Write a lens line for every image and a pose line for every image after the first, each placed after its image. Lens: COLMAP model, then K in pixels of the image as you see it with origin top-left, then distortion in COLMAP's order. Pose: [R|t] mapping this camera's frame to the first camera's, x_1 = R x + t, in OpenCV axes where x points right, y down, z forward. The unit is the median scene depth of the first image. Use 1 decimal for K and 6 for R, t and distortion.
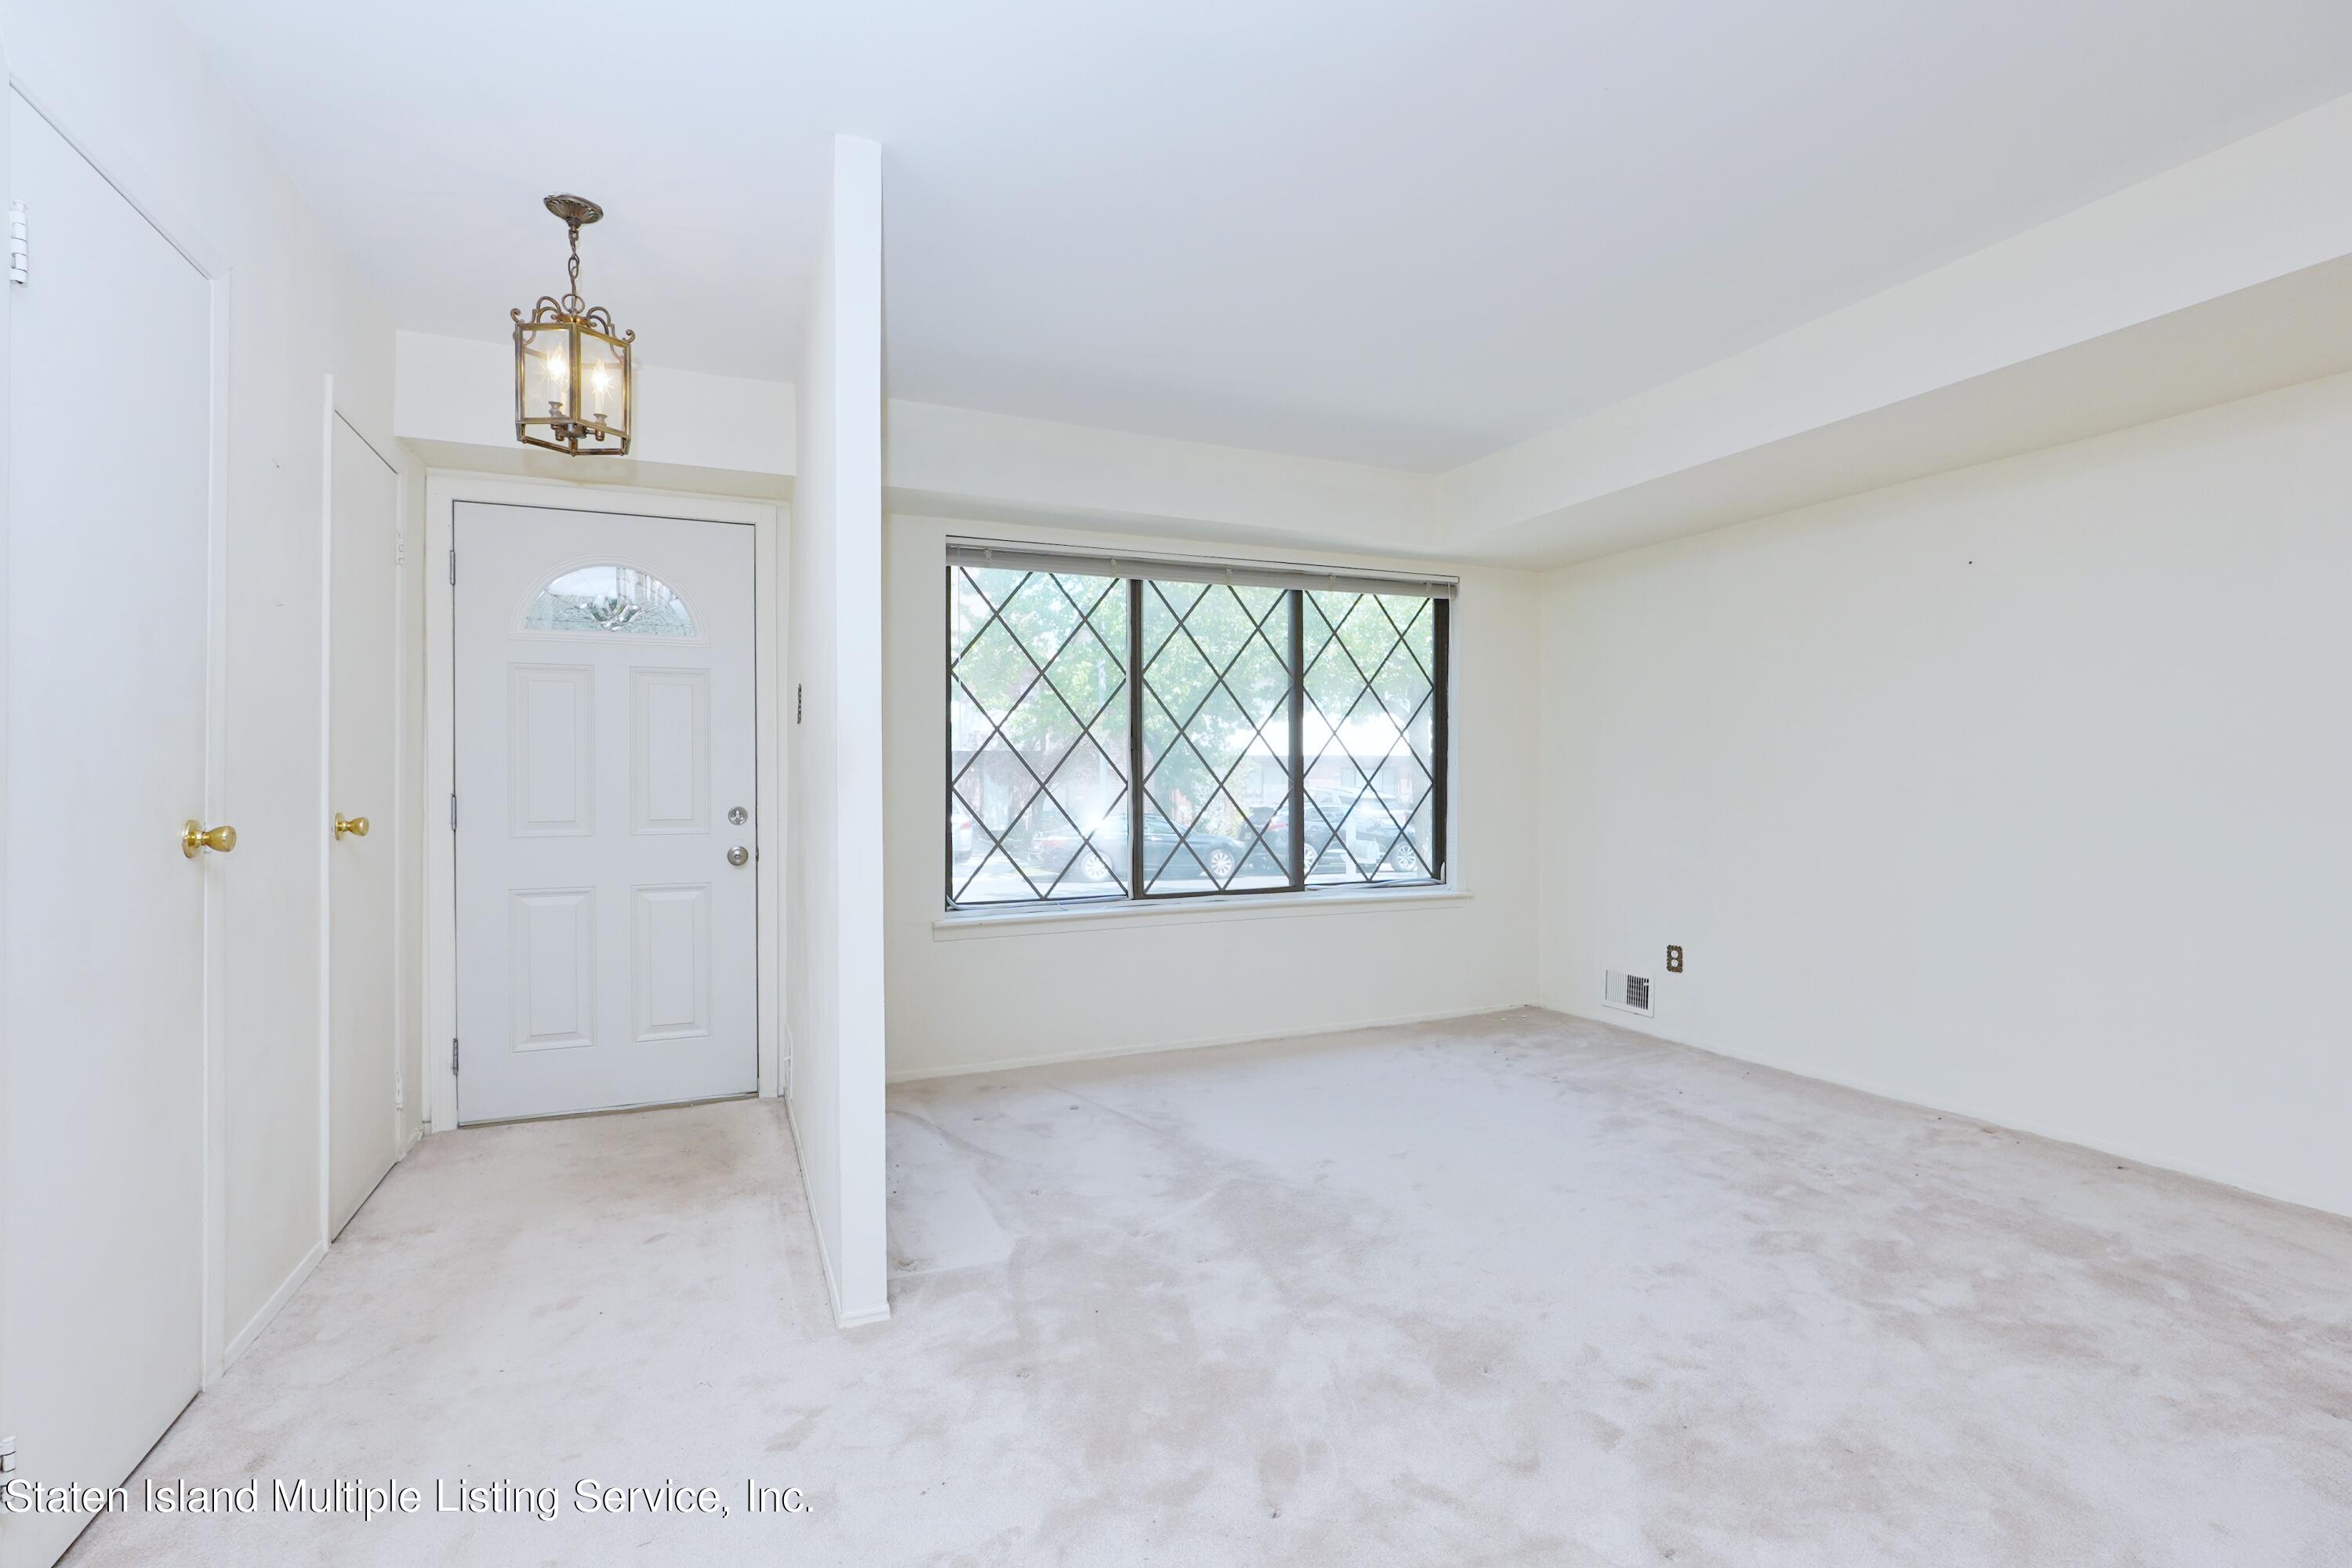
lens RADIAL K [[1071.7, 0, 1168.8], [0, 1071.7, 785.0], [0, 0, 1]] dist [-0.016562, 0.005503]
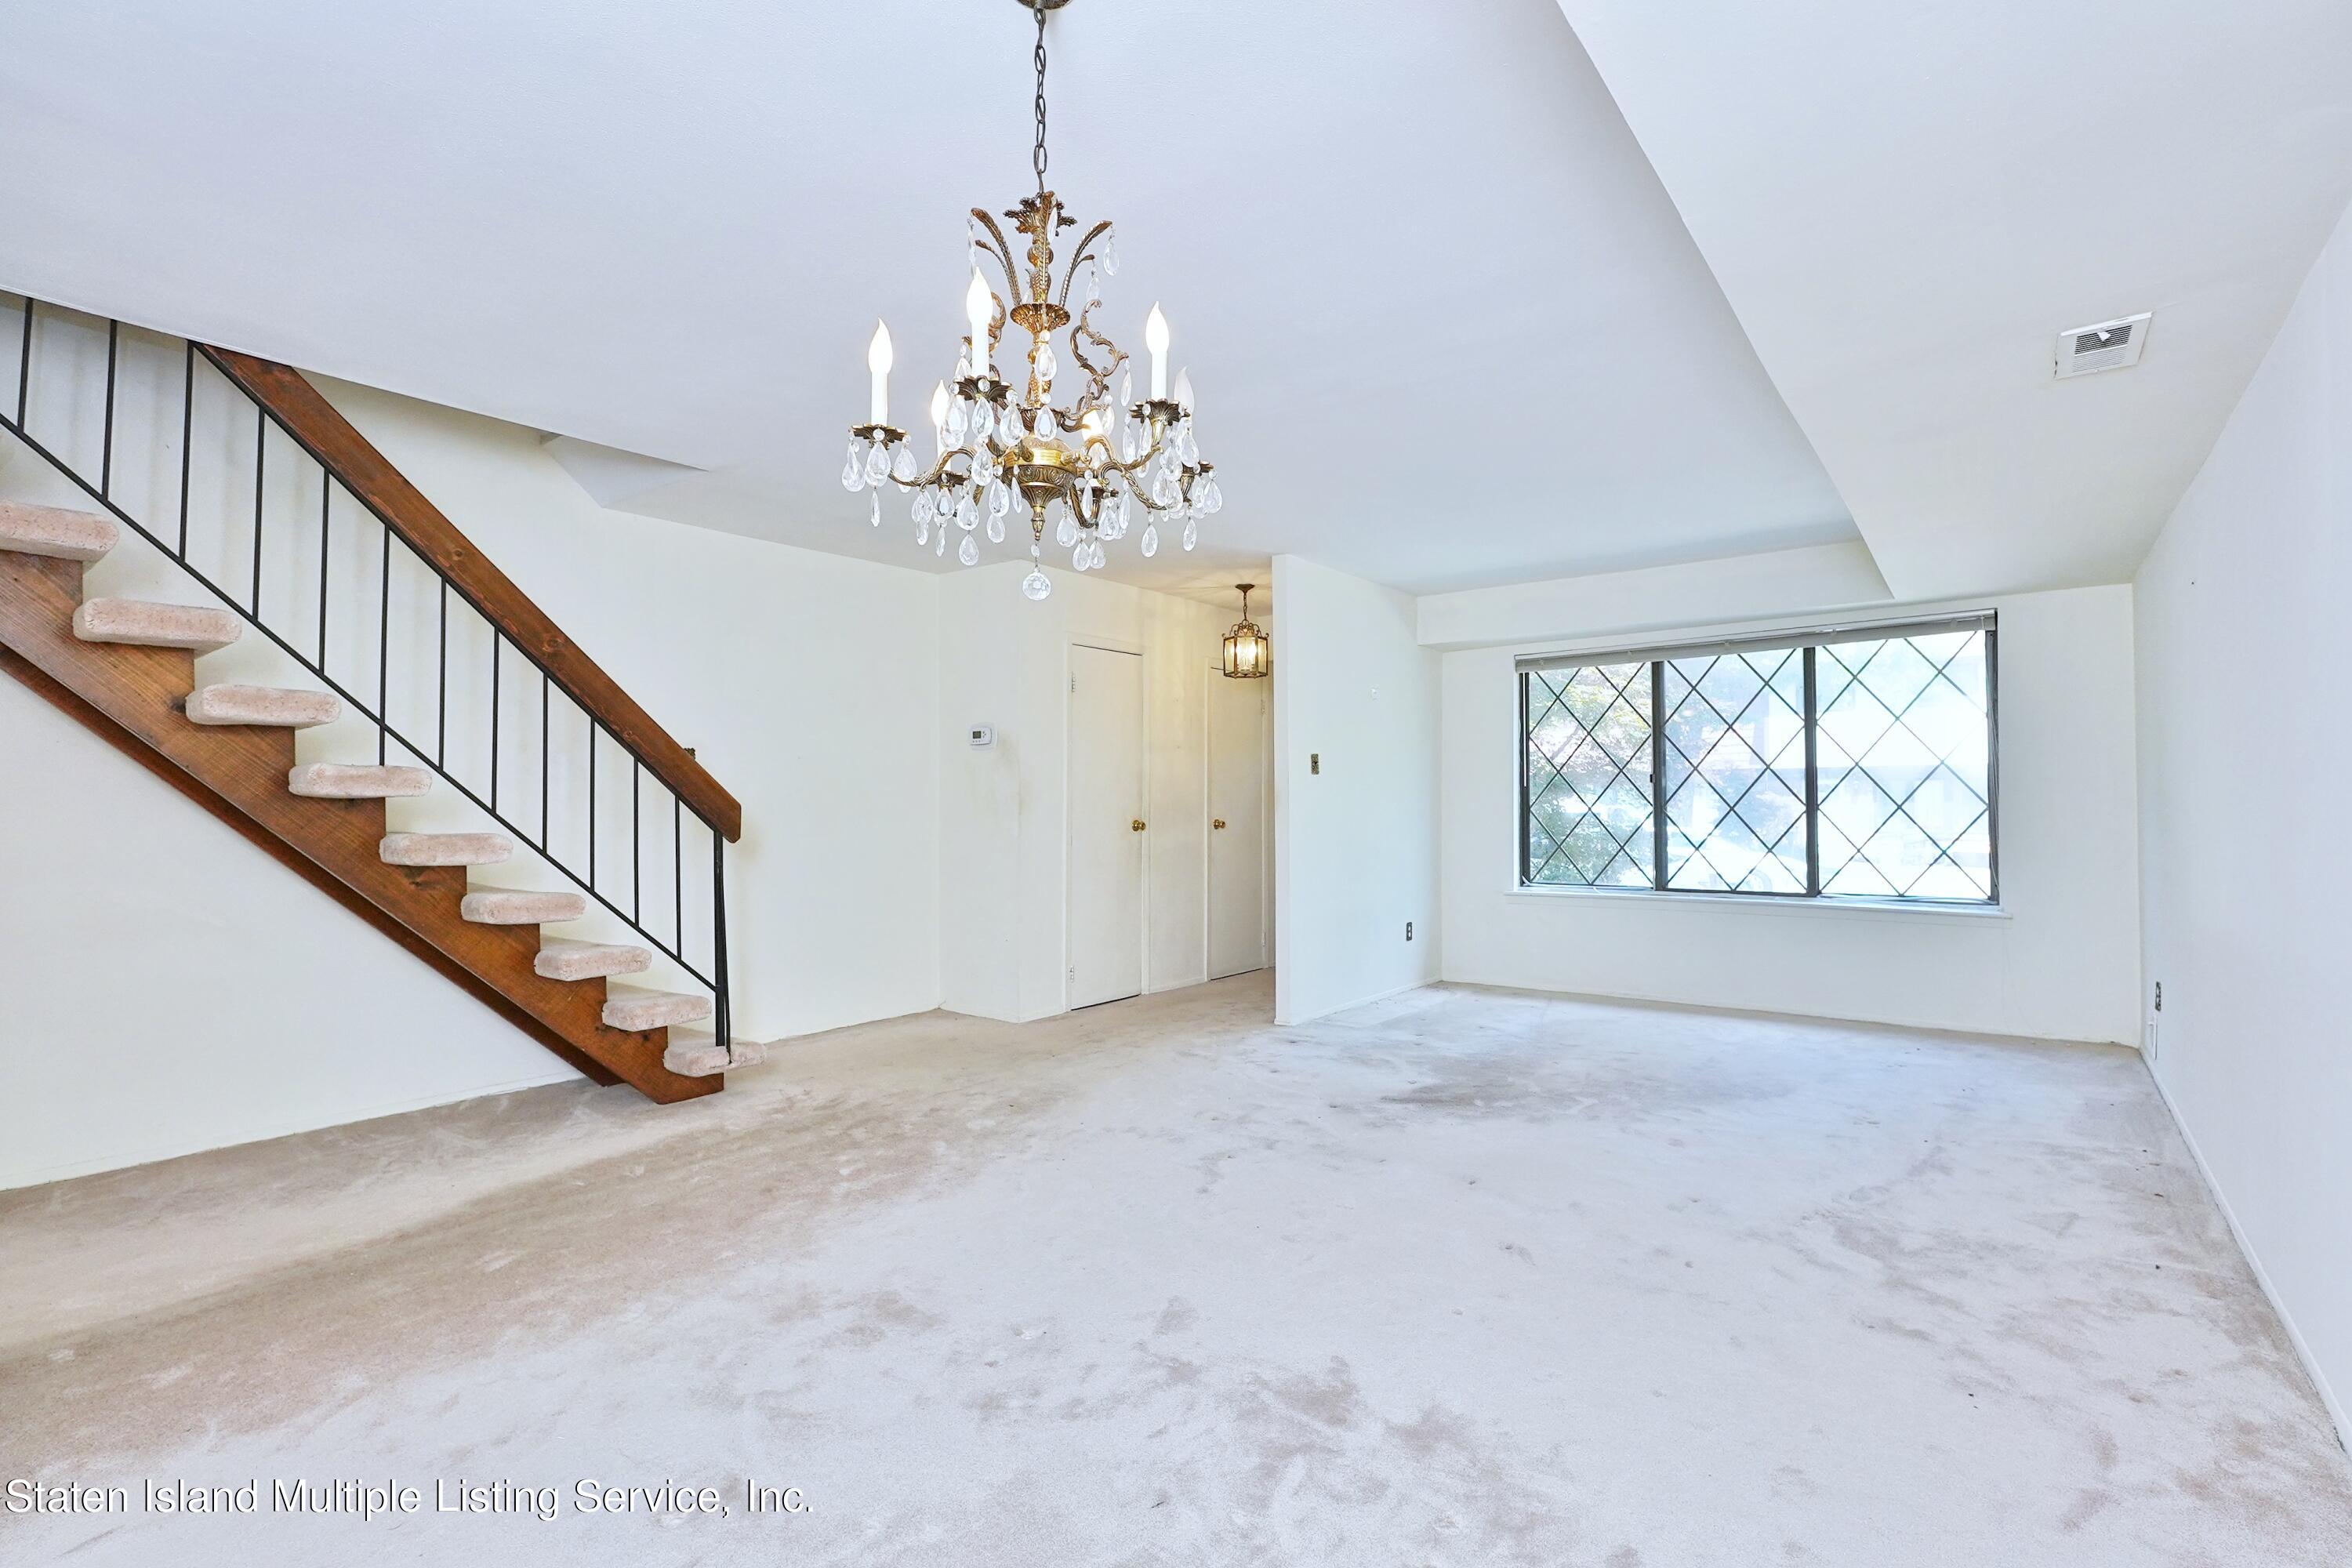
lens RADIAL K [[1071.7, 0, 1159.6], [0, 1071.7, 781.5], [0, 0, 1]] dist [-0.016562, 0.005503]
pose [[0.486926, -0.013252, -0.873343, 0.883280], [0.001398, 0.999895, -0.014392, -0.016503], [0.873442, 0.005787, 0.486893, -0.246226]]
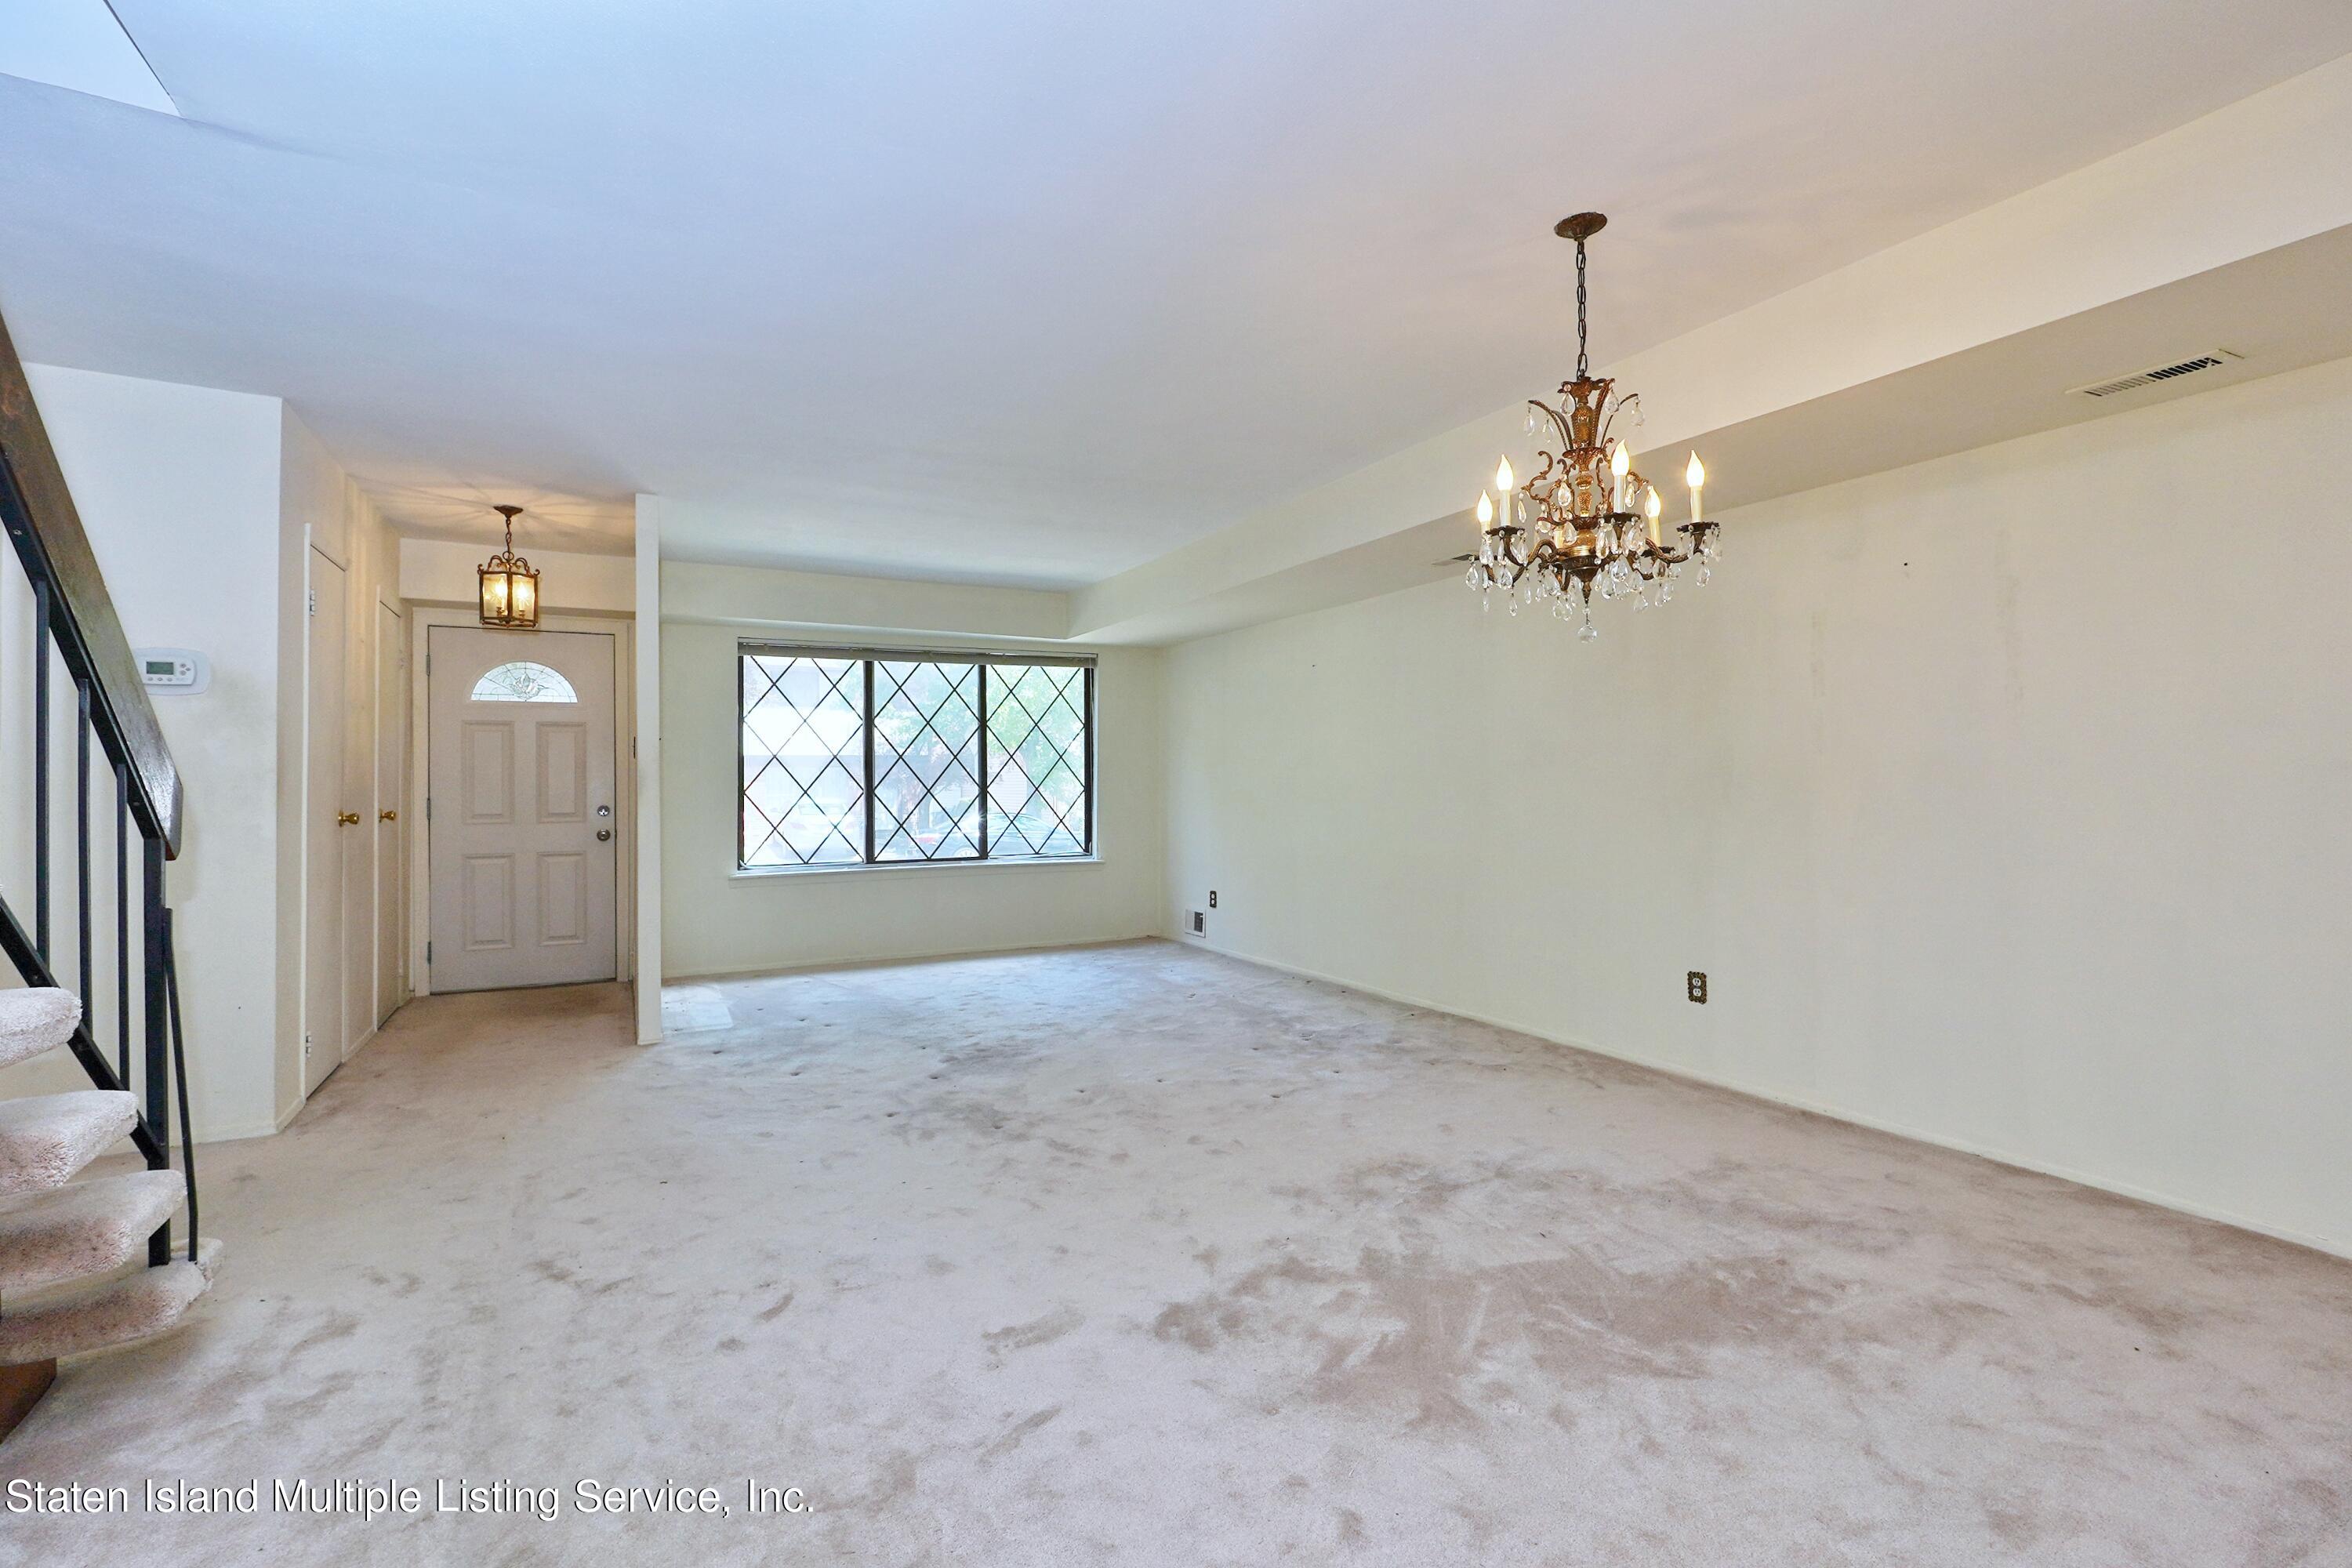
lens RADIAL K [[1071.7, 0, 1168.5], [0, 1071.7, 780.3], [0, 0, 1]] dist [-0.016562, 0.005503]
pose [[0.997449, -0.001615, 0.071369, 0.302126], [0.002056, 0.999979, -0.006104, -0.005734], [-0.071358, 0.006235, 0.997431, -0.611133]]
